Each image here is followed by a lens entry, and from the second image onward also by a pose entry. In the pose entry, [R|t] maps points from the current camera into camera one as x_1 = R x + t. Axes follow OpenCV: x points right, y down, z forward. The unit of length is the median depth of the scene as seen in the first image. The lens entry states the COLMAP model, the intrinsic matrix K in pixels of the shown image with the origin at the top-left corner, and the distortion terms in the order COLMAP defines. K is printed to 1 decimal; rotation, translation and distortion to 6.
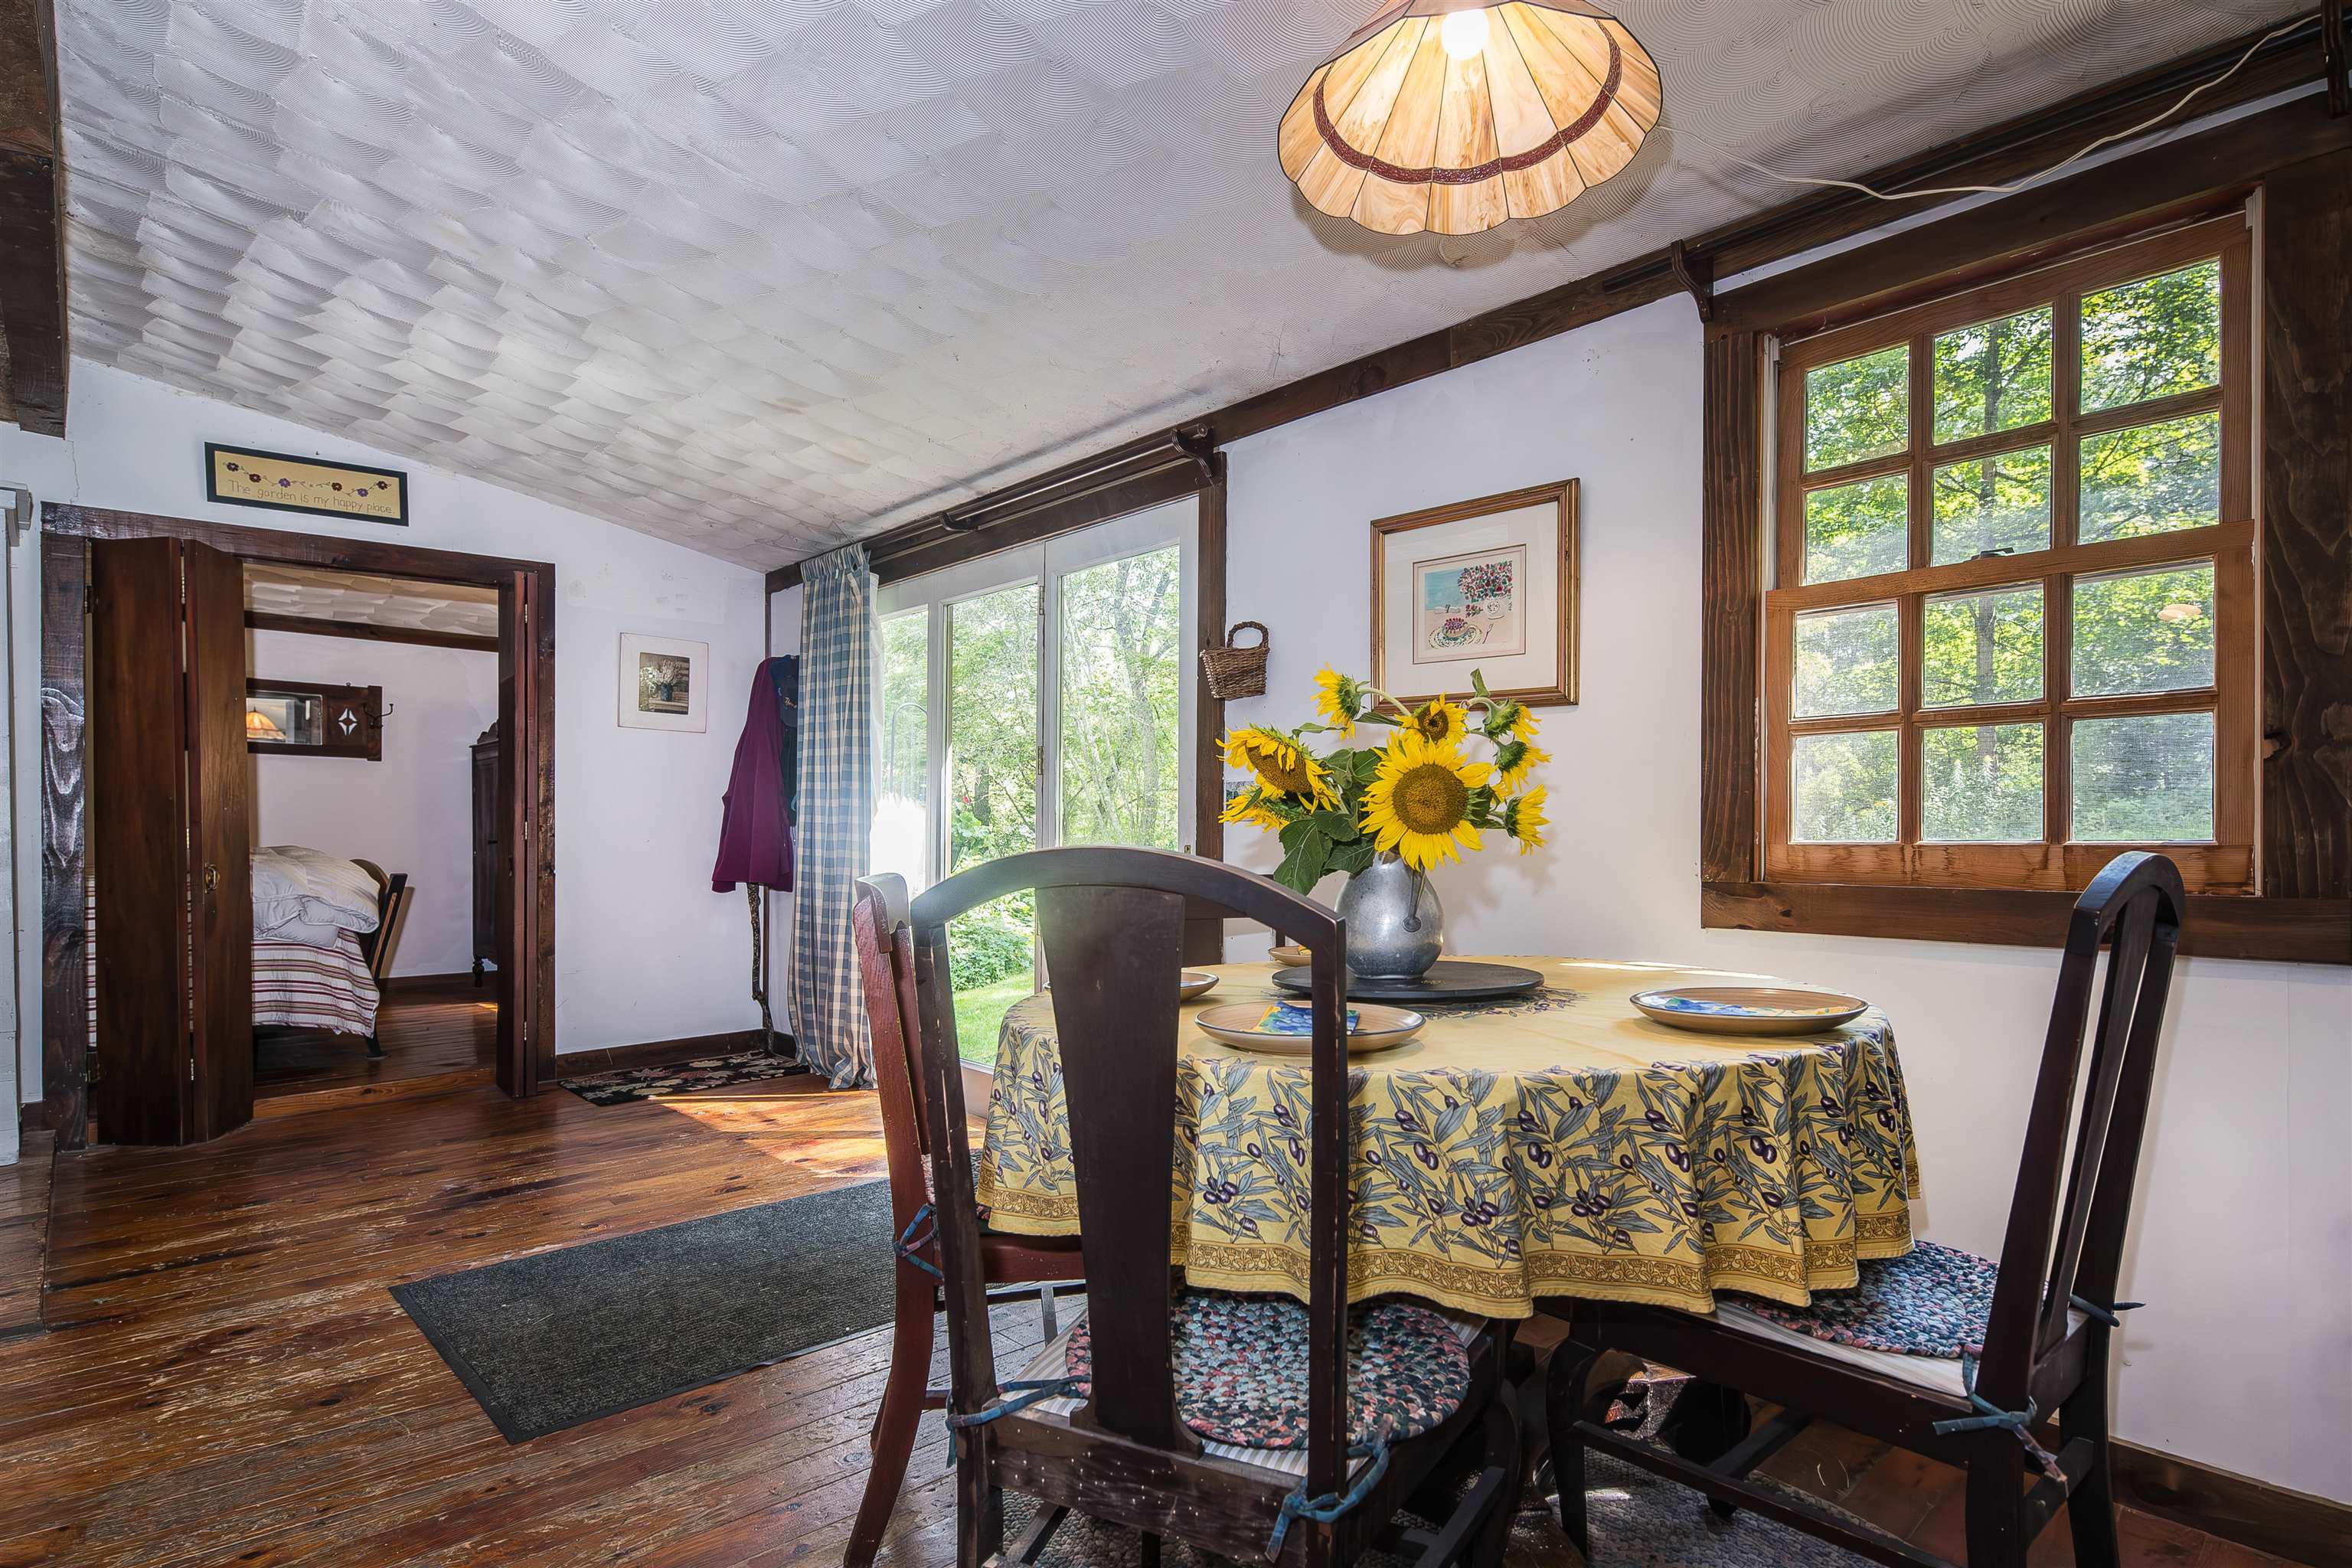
lens RADIAL K [[1140.6, 0, 1245.1], [0, 1140.6, 832.5], [0, 0, 1]] dist [0.009578, -0.001151]
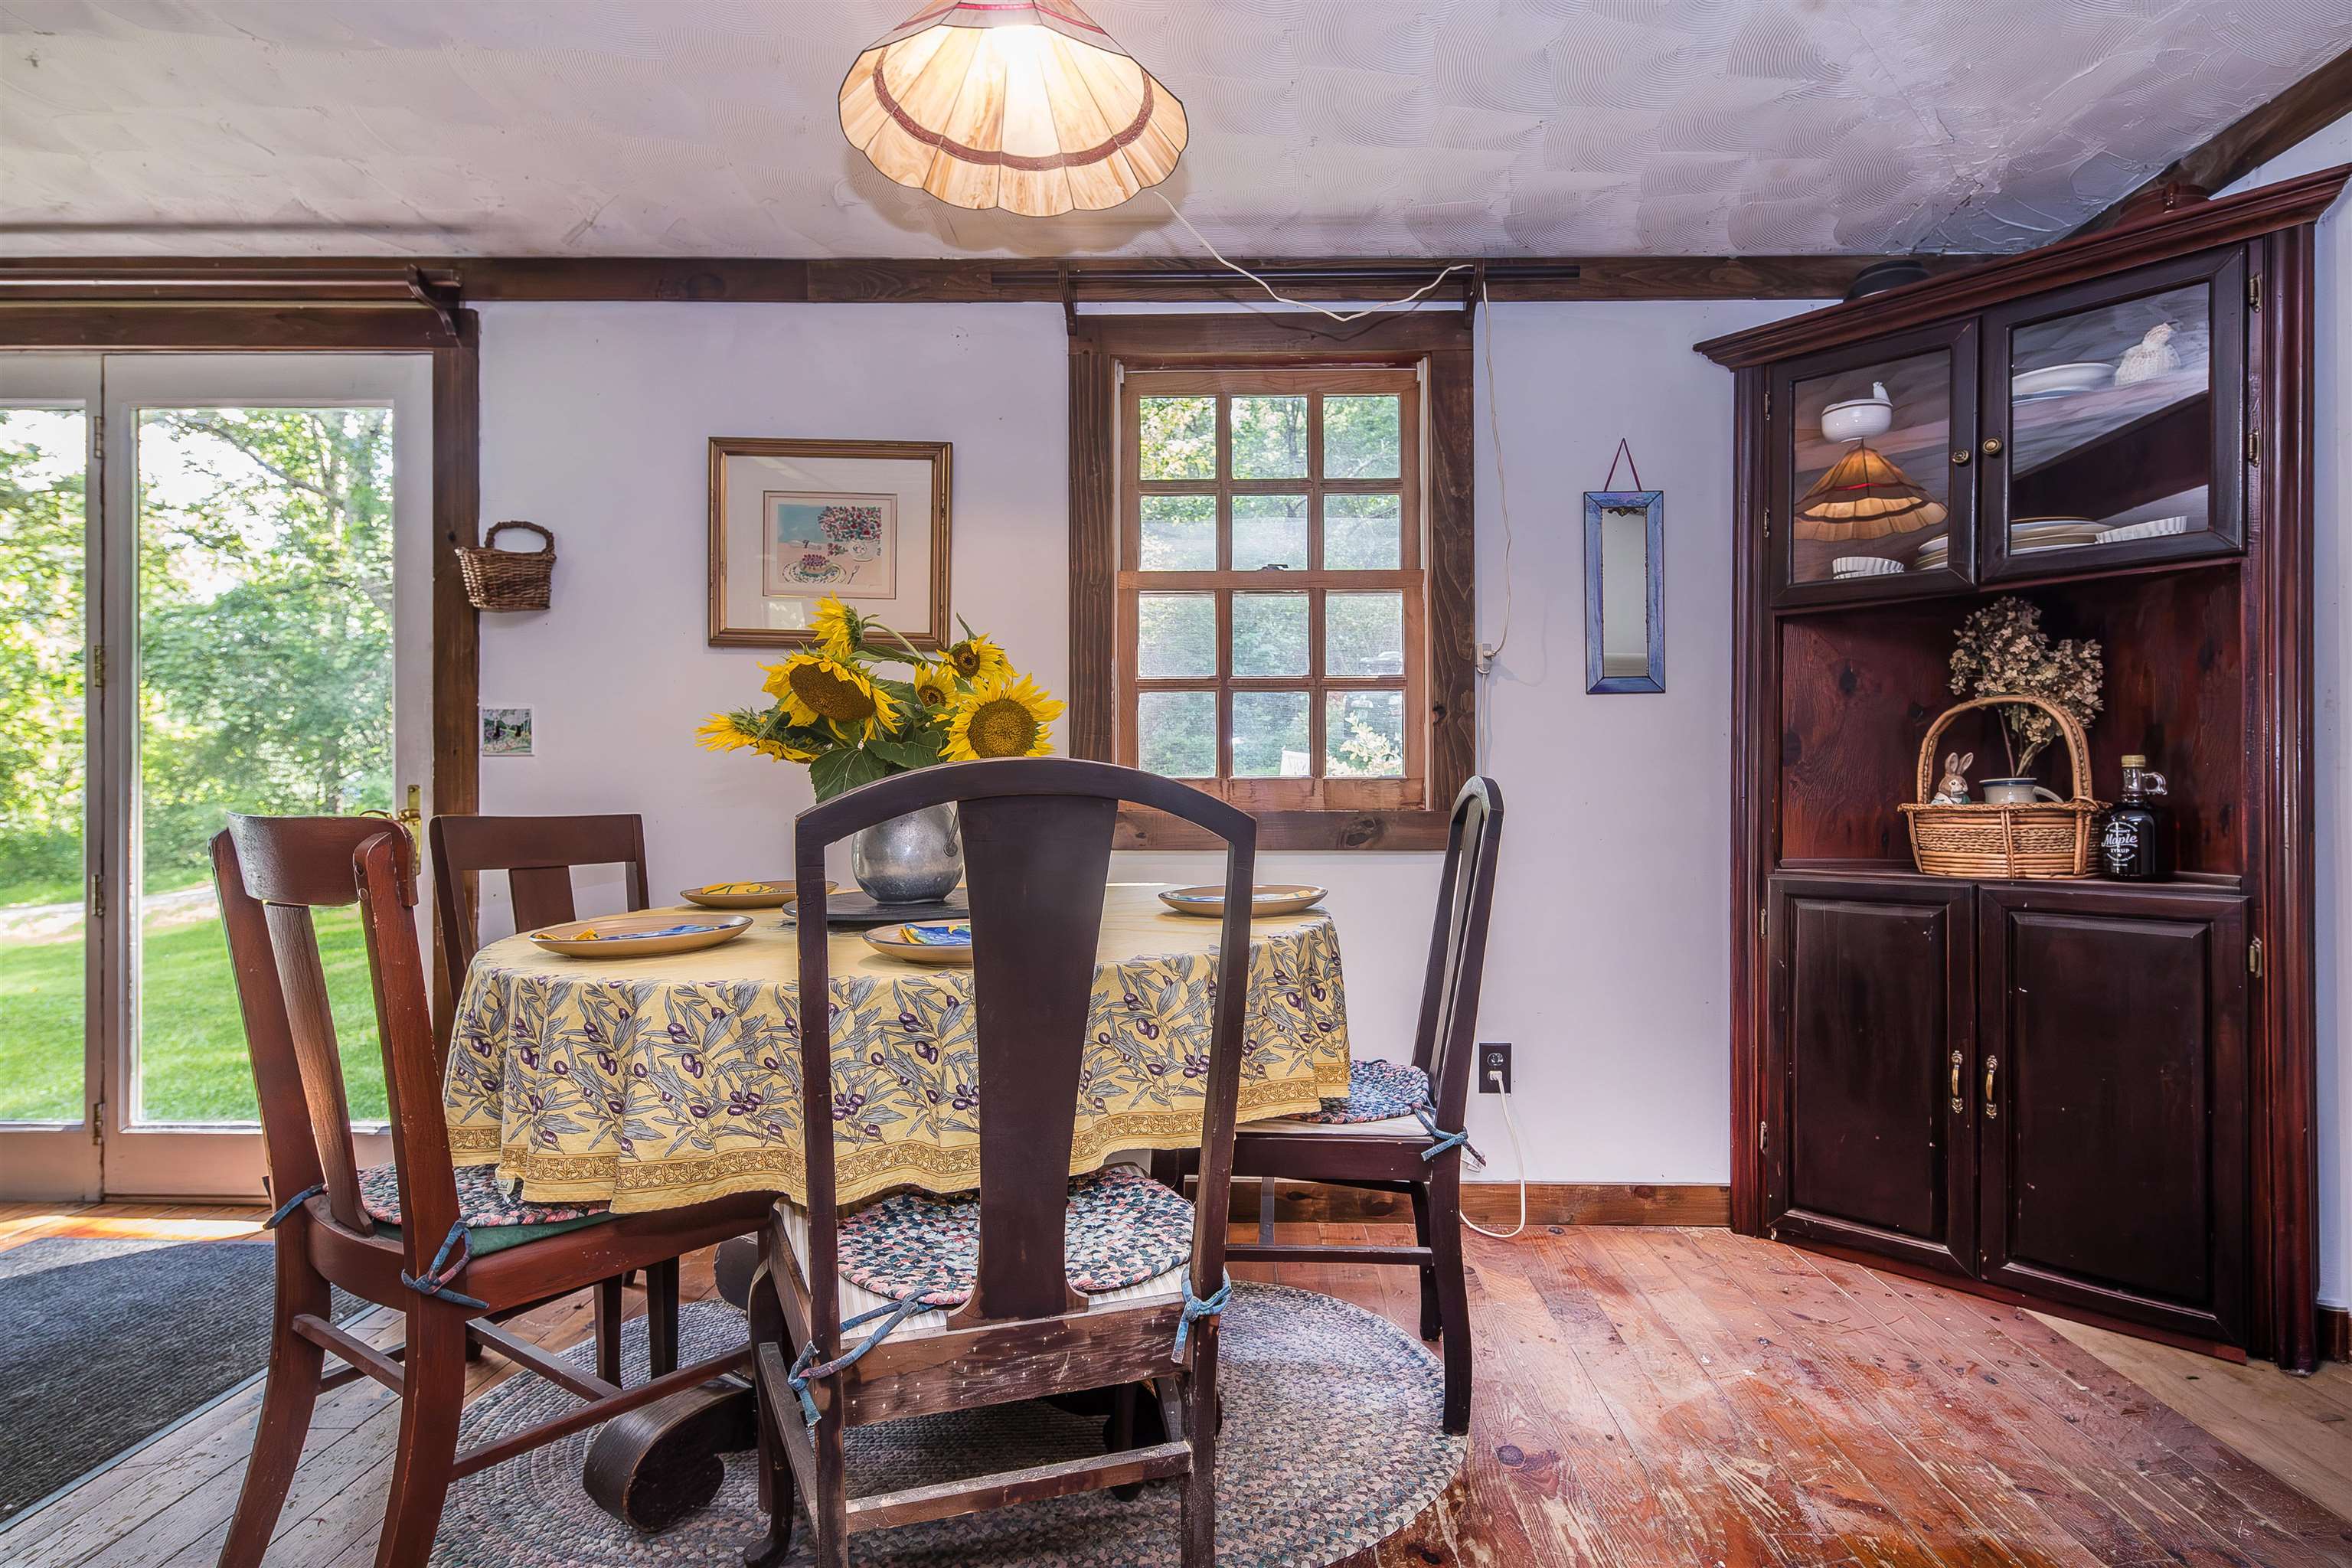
lens RADIAL K [[1140.6, 0, 1198.6], [0, 1140.6, 787.8], [0, 0, 1]] dist [0.009578, -0.001151]
pose [[0.737795, -0.000969, 0.675024, -0.337384], [-0.002177, 0.999990, 0.003815, 0.015902], [-0.675021, -0.004284, 0.737786, 0.051350]]
